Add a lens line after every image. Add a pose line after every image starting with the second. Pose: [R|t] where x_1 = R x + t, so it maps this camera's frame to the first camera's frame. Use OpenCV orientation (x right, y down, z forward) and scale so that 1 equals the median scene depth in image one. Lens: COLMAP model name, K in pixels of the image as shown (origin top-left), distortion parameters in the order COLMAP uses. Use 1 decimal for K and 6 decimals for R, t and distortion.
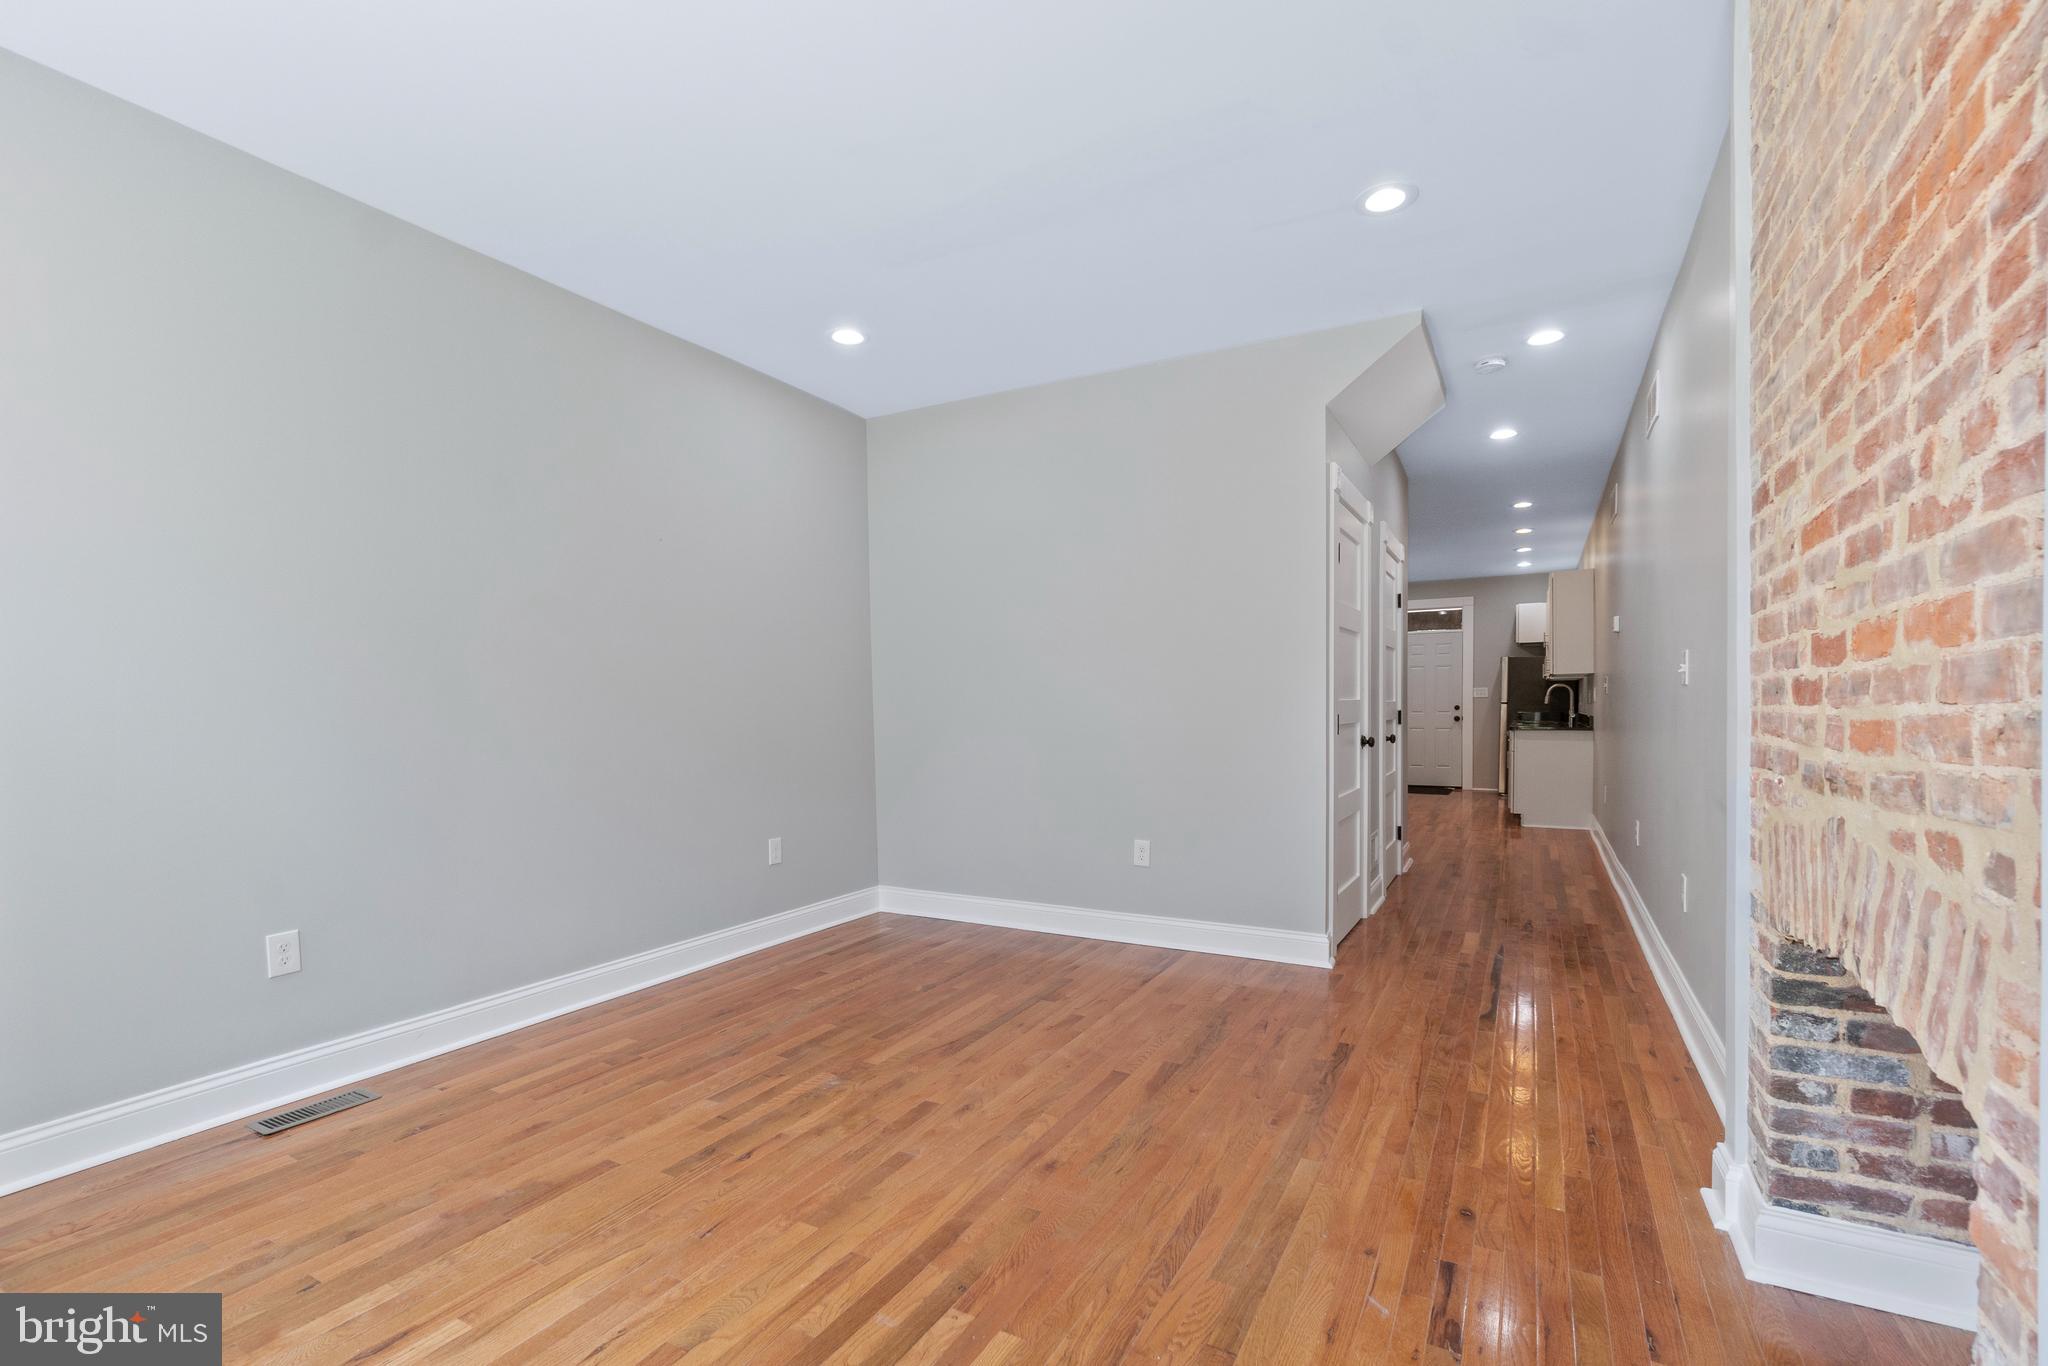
lens RADIAL K [[888.3, 0, 1025.4], [0, 888.3, 693.3], [0, 0, 1]] dist [-0.005998, -0.000902]
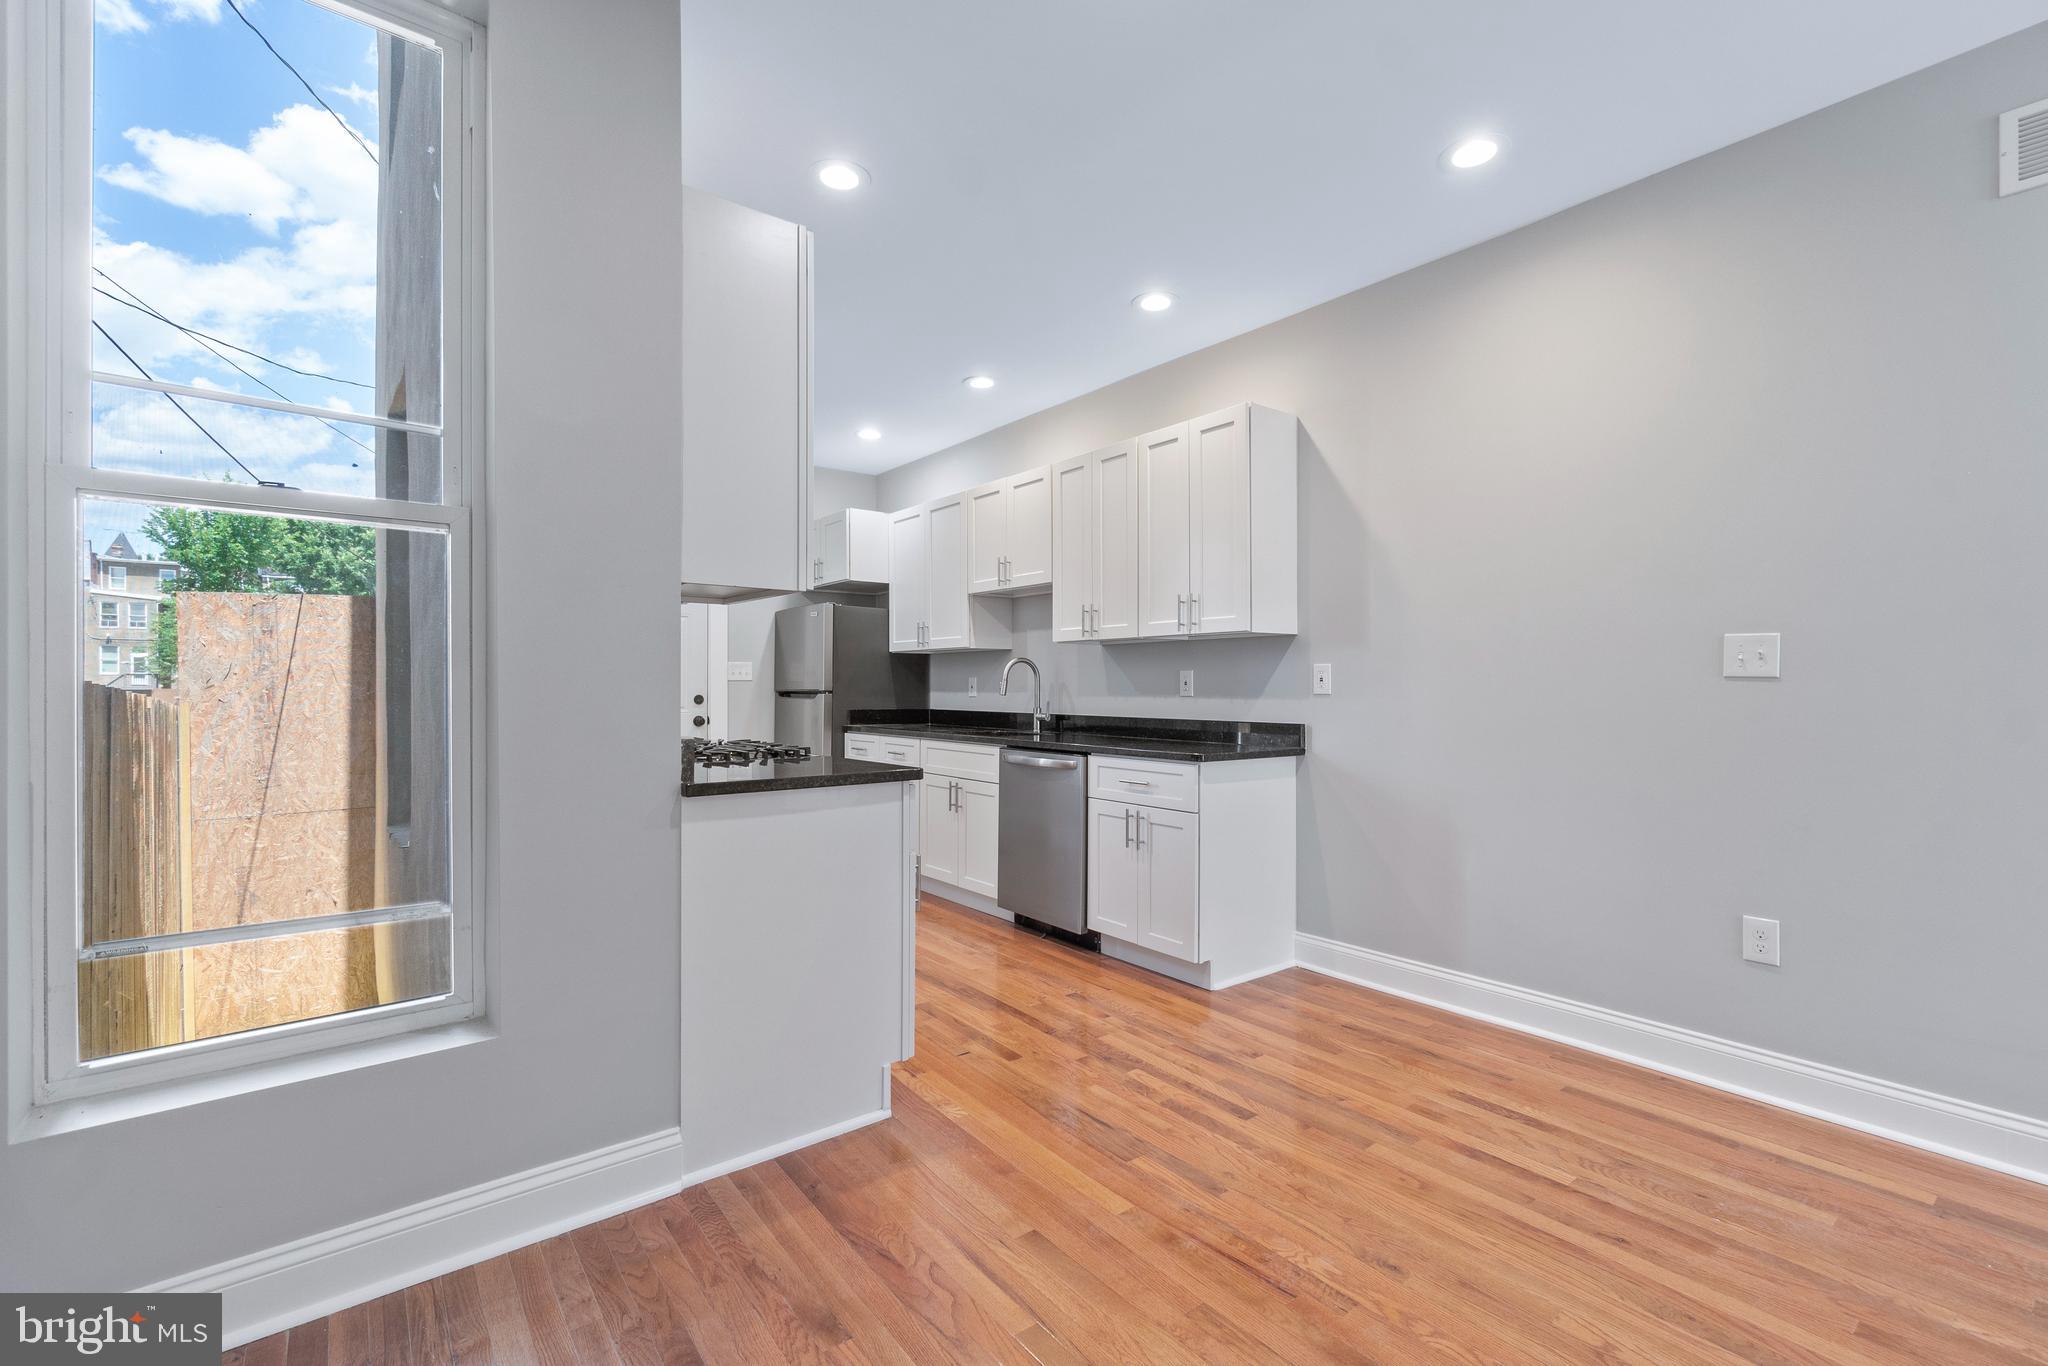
lens RADIAL K [[888.3, 0, 1014.7], [0, 888.3, 687.6], [0, 0, 1]] dist [-0.005998, -0.000902]
pose [[0.390190, -0.015843, 0.920598, 0.097976], [-0.006085, 0.999786, 0.019785, -0.002728], [-0.920714, -0.013321, 0.390010, 0.697737]]
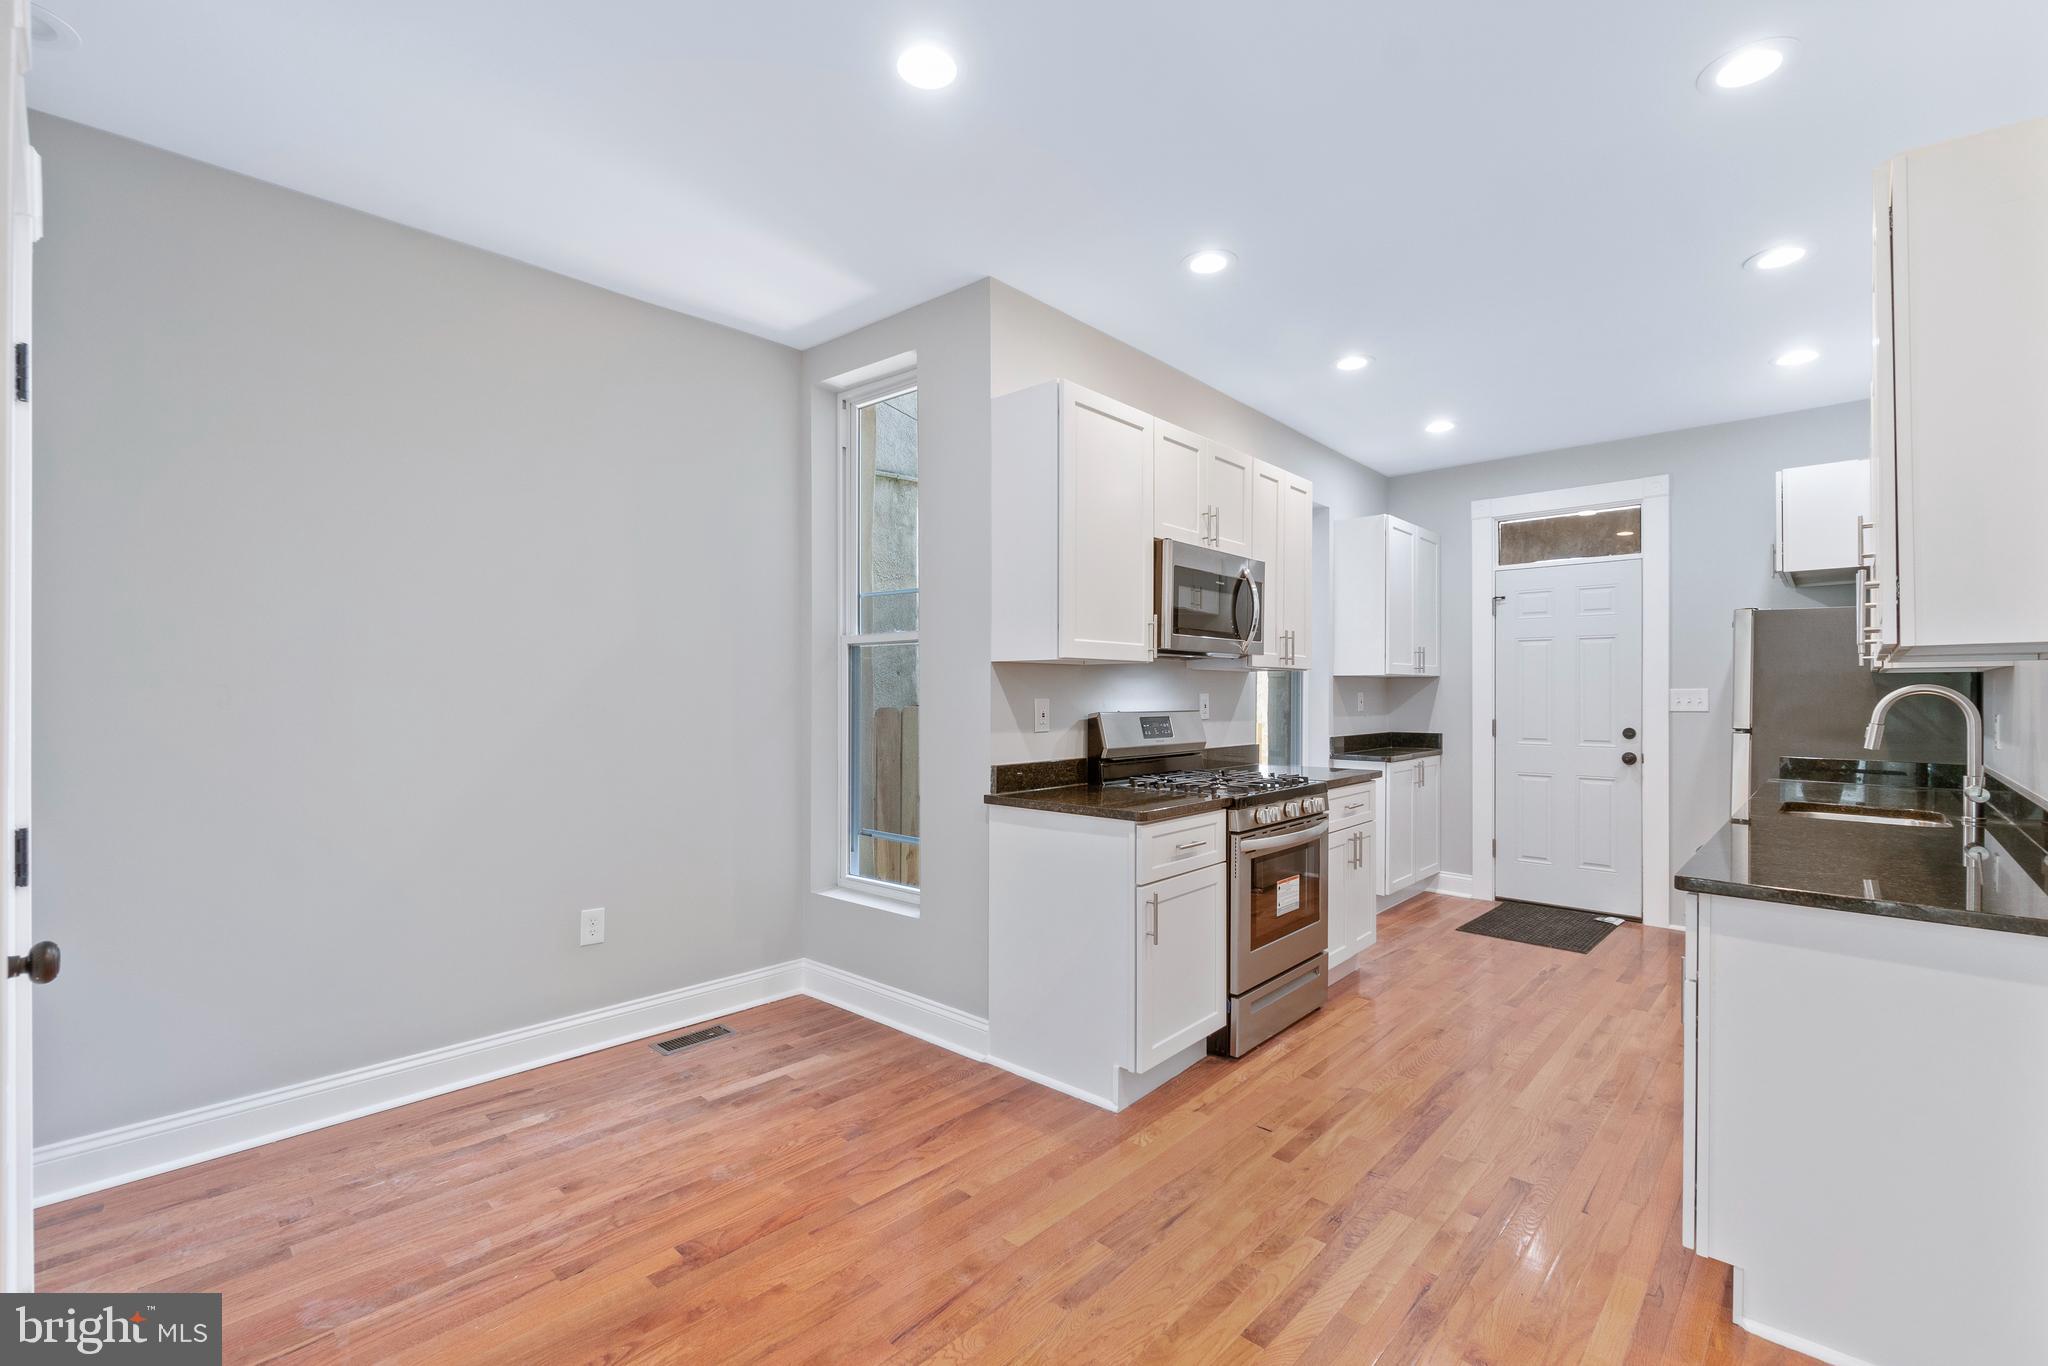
lens RADIAL K [[888.3, 0, 1008.2], [0, 888.3, 693.3], [0, 0, 1]] dist [-0.005998, -0.000902]
pose [[0.968997, -0.013658, -0.246693, 0.329459], [0.015822, 0.999852, 0.006789, -0.012935], [0.246564, -0.010482, 0.969070, 0.555672]]
